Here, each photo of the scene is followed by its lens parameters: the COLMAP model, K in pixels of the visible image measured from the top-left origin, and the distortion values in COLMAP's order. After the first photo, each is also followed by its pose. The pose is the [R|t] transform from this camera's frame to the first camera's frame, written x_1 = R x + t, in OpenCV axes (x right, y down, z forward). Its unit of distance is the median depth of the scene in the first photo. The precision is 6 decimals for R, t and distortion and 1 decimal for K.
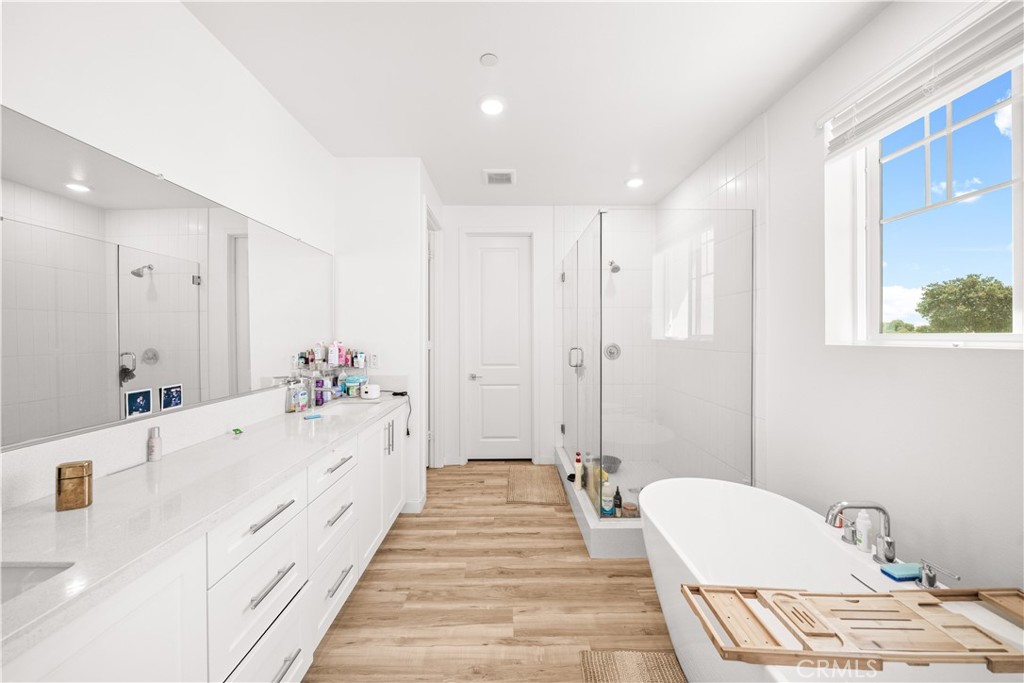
lens RADIAL K [[359.0, 0, 513.1], [0, 359.0, 335.5], [0, 0, 1]] dist [-0.001903, -0.000127]
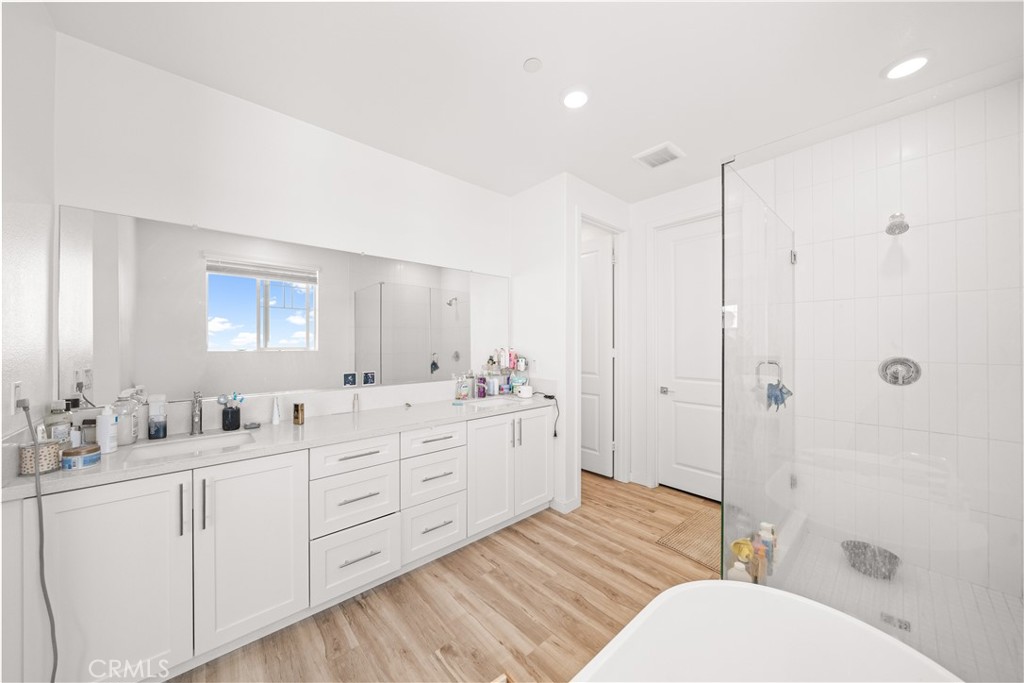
lens RADIAL K [[359.0, 0, 510.3], [0, 359.0, 341.7], [0, 0, 1]] dist [-0.001903, -0.000127]
pose [[0.645405, 0.001126, -0.763840, 0.507387], [-0.001967, 0.999998, -0.000187, -0.004641], [0.763838, 0.001623, 0.645406, 0.244933]]
